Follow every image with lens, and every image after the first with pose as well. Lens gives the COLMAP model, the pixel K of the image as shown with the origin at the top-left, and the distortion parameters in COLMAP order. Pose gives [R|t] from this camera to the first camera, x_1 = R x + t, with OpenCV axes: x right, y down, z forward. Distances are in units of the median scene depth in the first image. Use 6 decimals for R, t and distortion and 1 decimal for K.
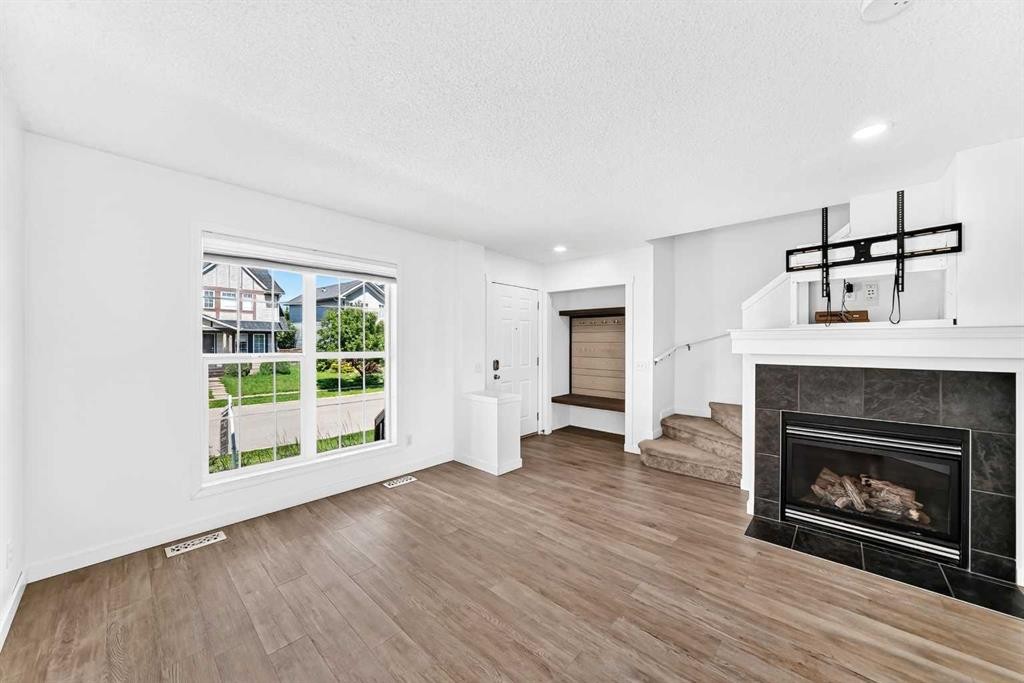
lens RADIAL K [[364.6, 0, 517.0], [0, 364.6, 342.8], [0, 0, 1]] dist [-0.010621, 0.000070]
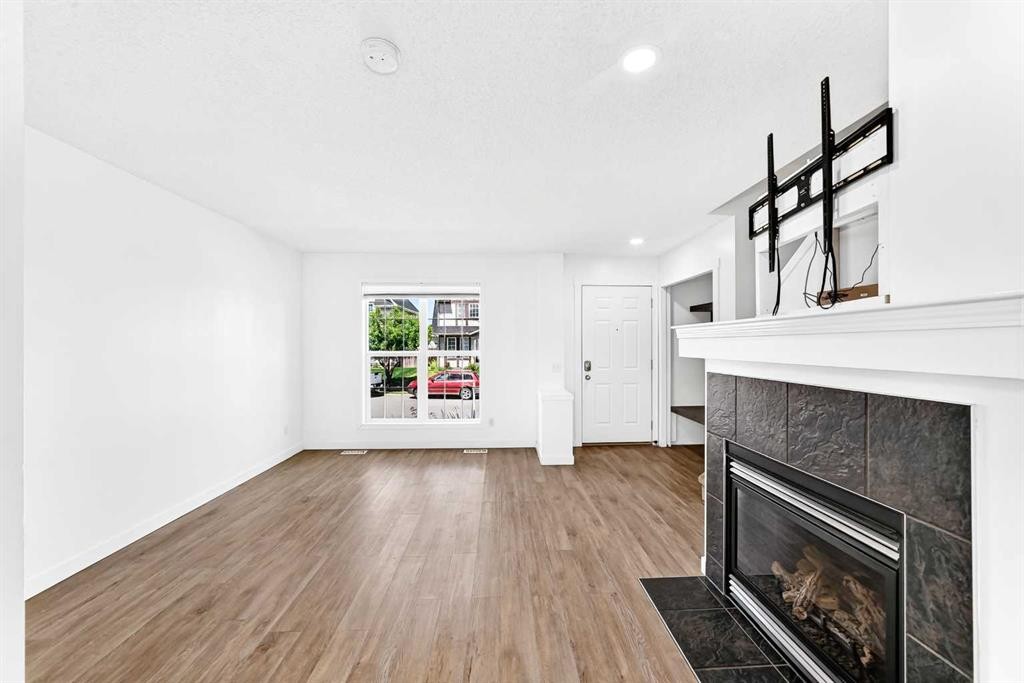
lens RADIAL K [[382.1, 0, 518.3], [0, 382.1, 343.2], [0, 0, 1]] dist [-0.011929, -0.000088]
pose [[0.704542, -0.006080, -0.709637, 0.964793], [0.003270, 0.999981, -0.005320, 0.004173], [0.709655, 0.001428, 0.704548, 0.186591]]
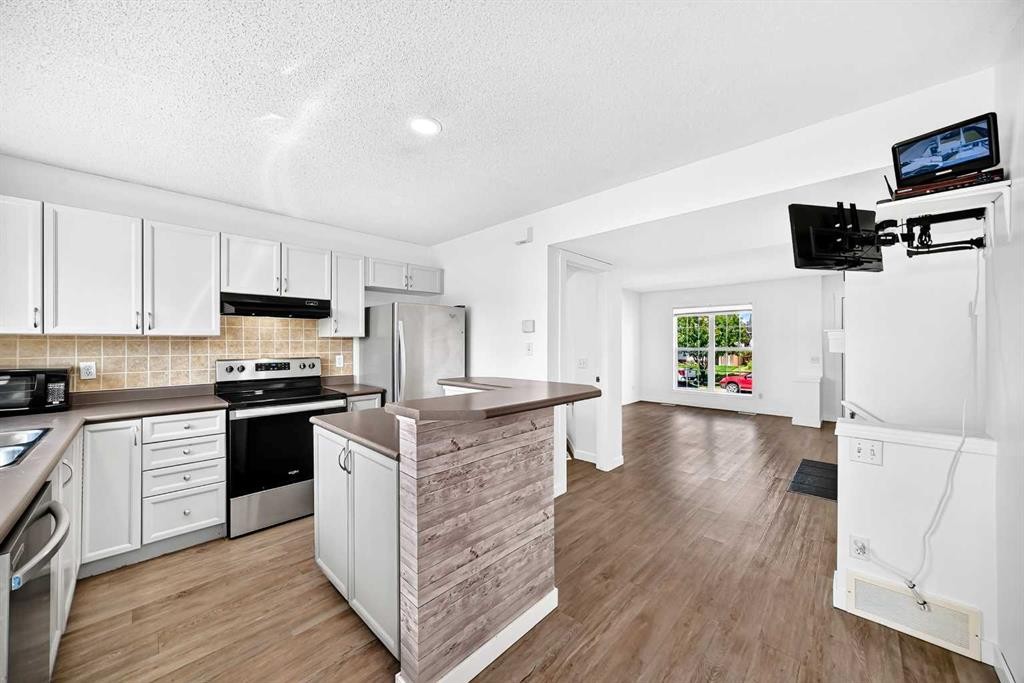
lens RADIAL K [[366.0, 0, 513.9], [0, 366.0, 340.8], [0, 0, 1]] dist [-0.008478, 0.000314]
pose [[-0.034462, -0.007313, -0.999379, 2.150161], [-0.005575, 0.999959, -0.007125, 0.009476], [0.999390, 0.005326, -0.034501, -0.246965]]
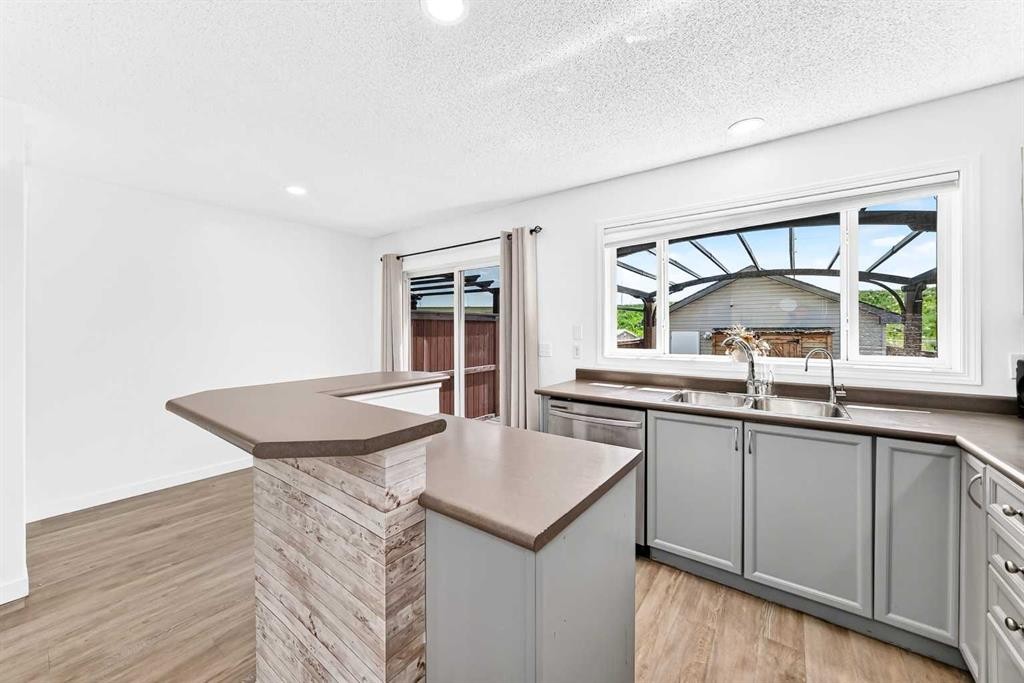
lens RADIAL K [[384.1, 0, 482.6], [0, 384.1, 336.6], [0, 0, 1]] dist [-0.001578, -0.000079]
pose [[-0.048581, -0.017424, 0.998667, 0.962935], [0.009548, 0.999794, 0.017908, 0.013105], [-0.998774, 0.010405, -0.048405, -0.460678]]
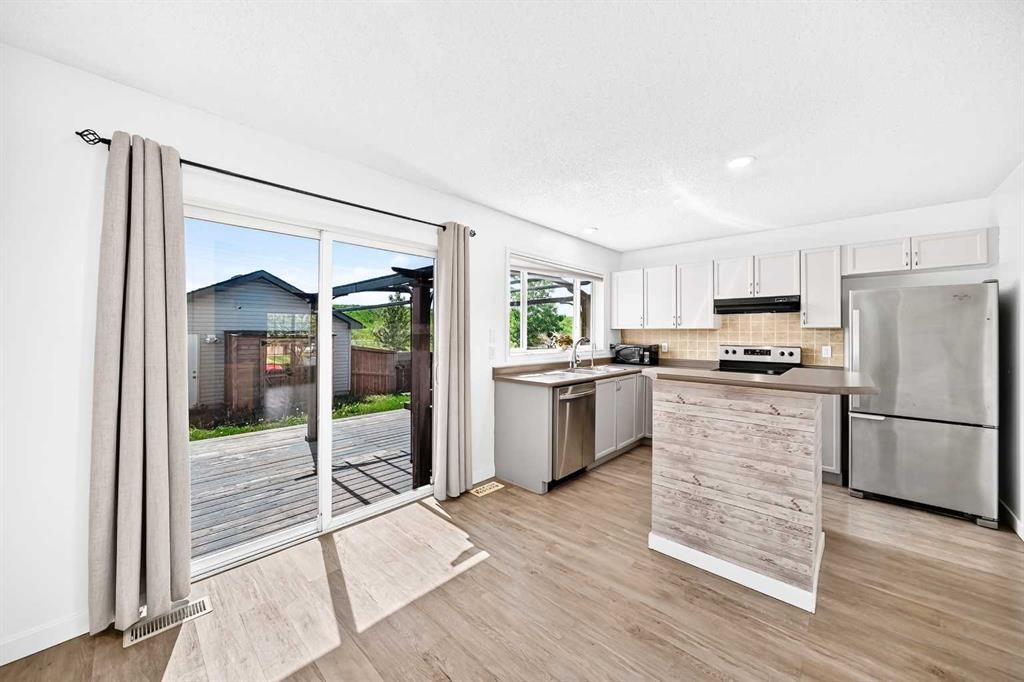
lens RADIAL K [[374.4, 0, 521.9], [0, 374.4, 336.4], [0, 0, 1]] dist [-0.008538, 0.000174]
pose [[-0.999971, -0.007611, 0.000602, 1.980492], [-0.007602, 0.999876, 0.013826, 0.009378], [-0.000707, 0.013821, -0.999904, 0.460576]]
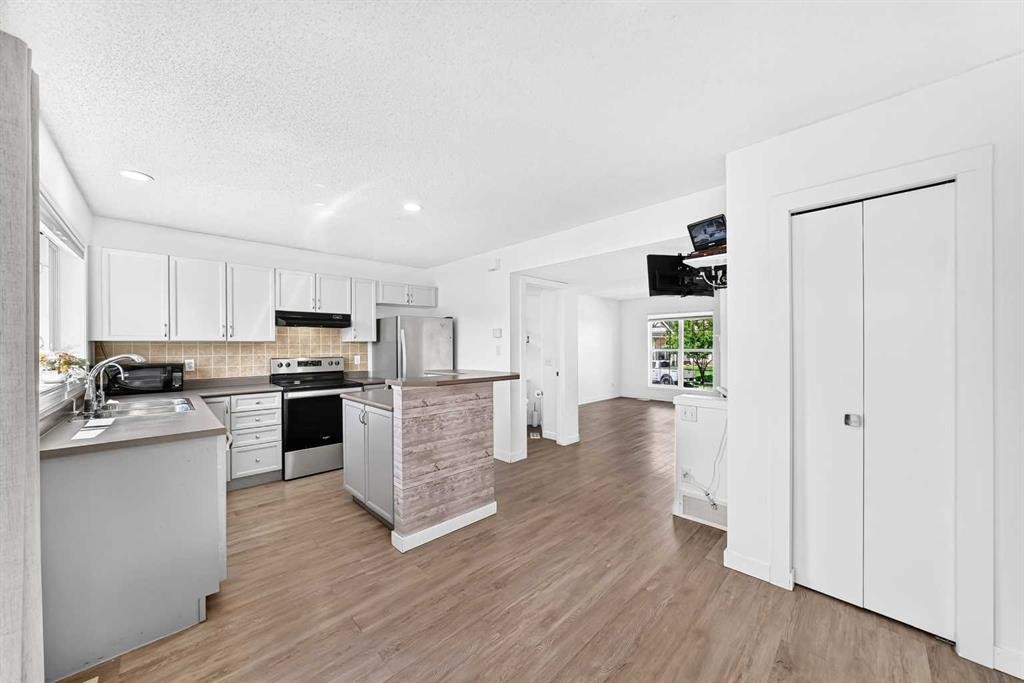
lens RADIAL K [[364.6, 0, 517.0], [0, 364.6, 342.8], [0, 0, 1]] dist [-0.010621, 0.000070]
pose [[-0.059370, -0.008867, -0.998197, 2.533604], [-0.001880, 0.999960, -0.008771, 0.009807], [0.998234, 0.001356, -0.059384, -0.061976]]
